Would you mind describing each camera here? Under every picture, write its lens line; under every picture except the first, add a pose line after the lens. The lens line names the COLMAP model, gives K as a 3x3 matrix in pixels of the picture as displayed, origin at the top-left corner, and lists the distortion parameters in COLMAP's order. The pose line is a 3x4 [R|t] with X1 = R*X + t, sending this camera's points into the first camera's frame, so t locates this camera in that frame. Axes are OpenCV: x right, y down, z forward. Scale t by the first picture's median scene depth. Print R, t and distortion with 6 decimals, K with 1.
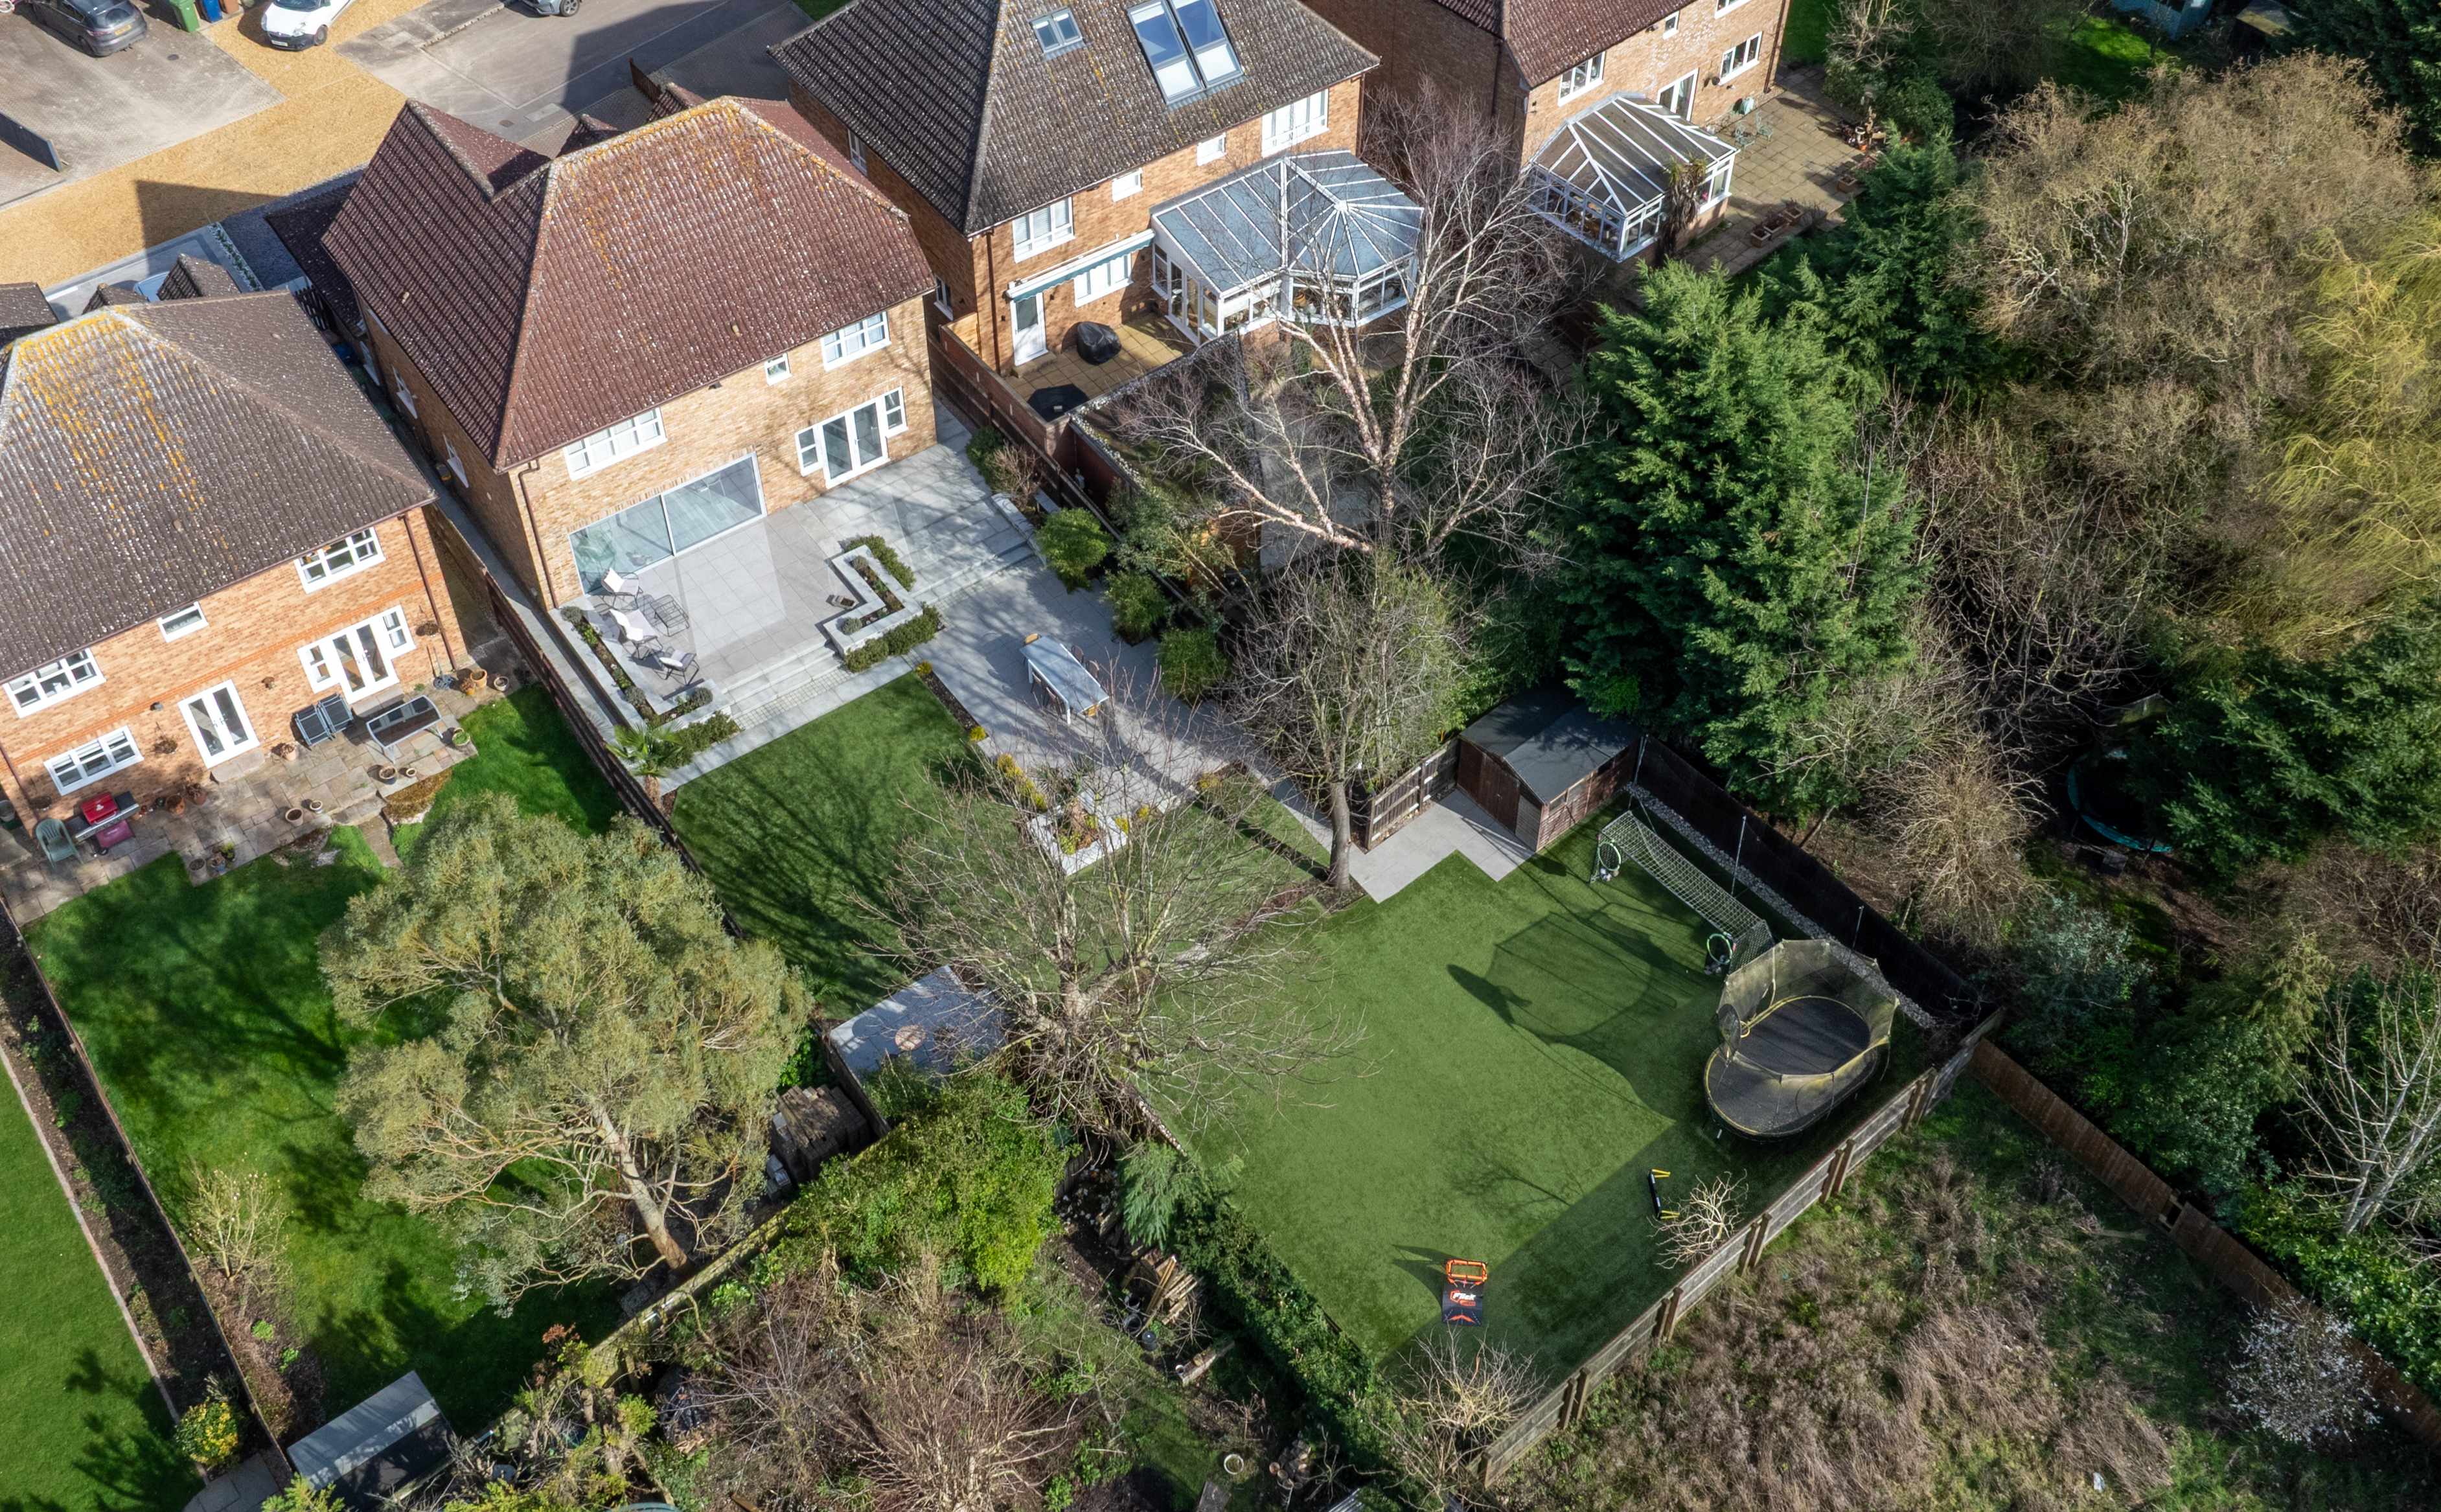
lens RADIAL K [[2045.2, 0, 1218.6], [0, 2045.2, 686.5], [0, 0, 1]] dist [-0.003722, -0.007474]
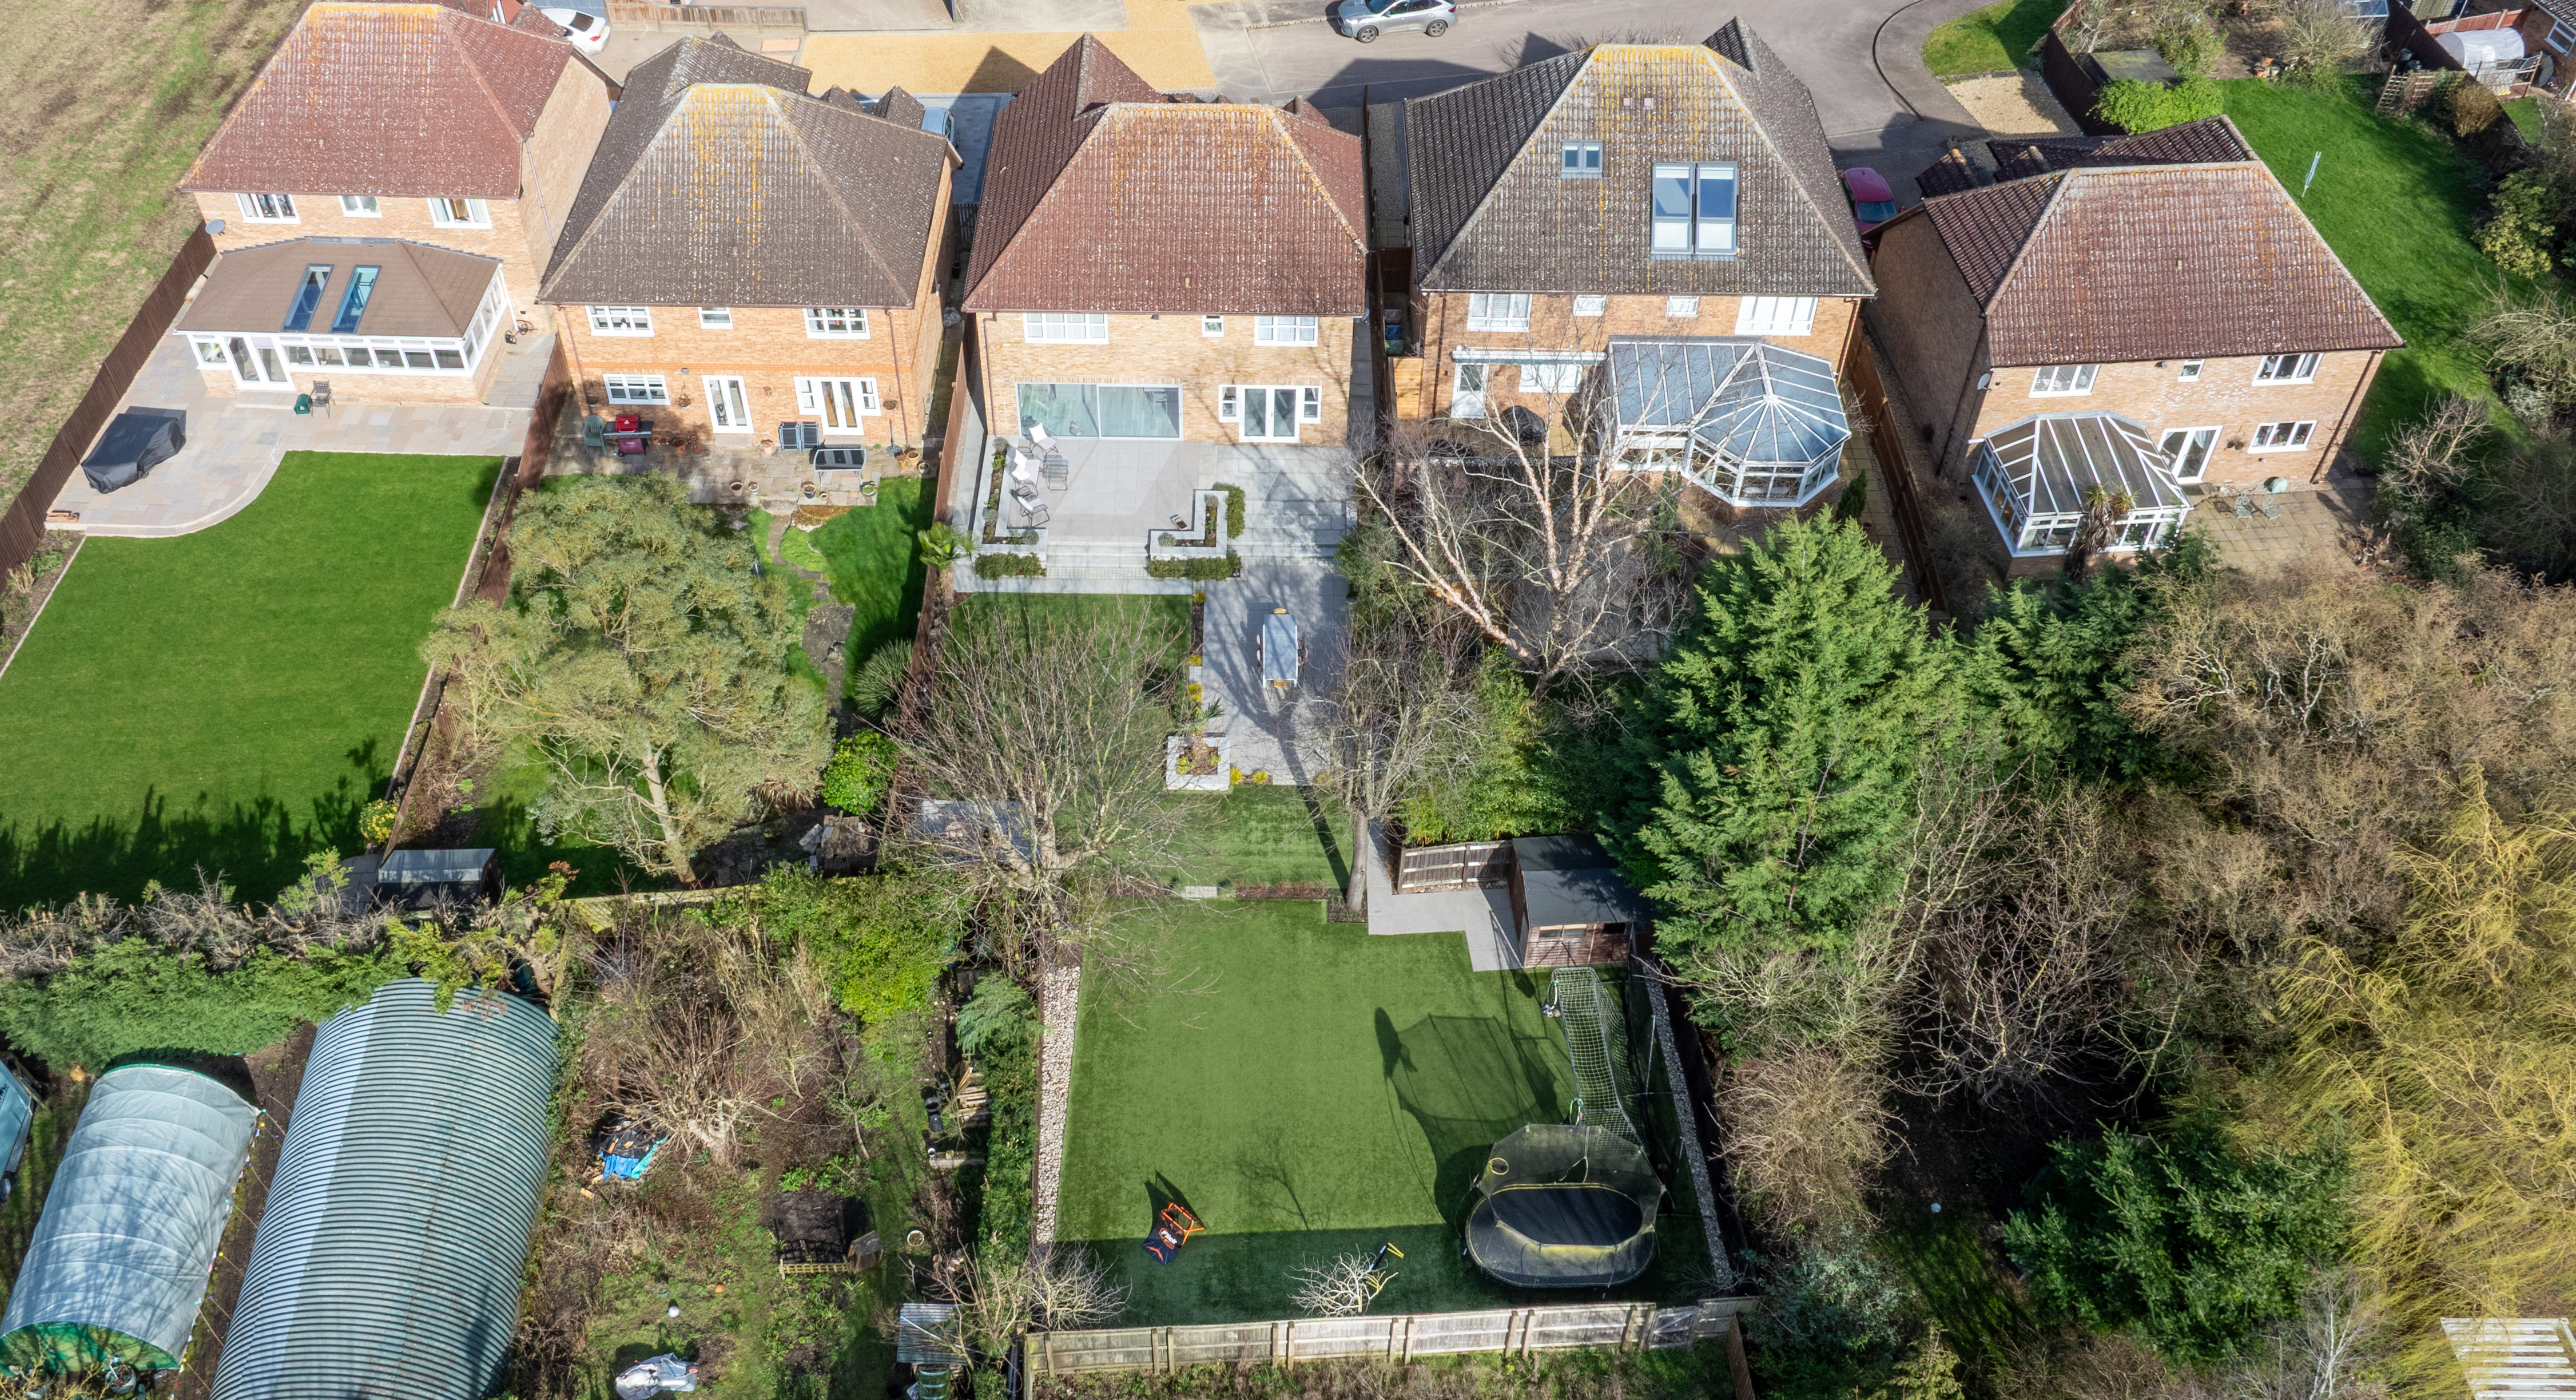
lens RADIAL K [[1805.2, 0, 1288.0], [0, 1805.2, 700.0], [0, 0, 1]] dist [-0.003799, -0.003768]
pose [[0.823120, 0.440112, -0.358852, 0.302451], [-0.446591, 0.892024, 0.069646, -0.051654], [0.350757, 0.102933, 0.930792, 0.040861]]
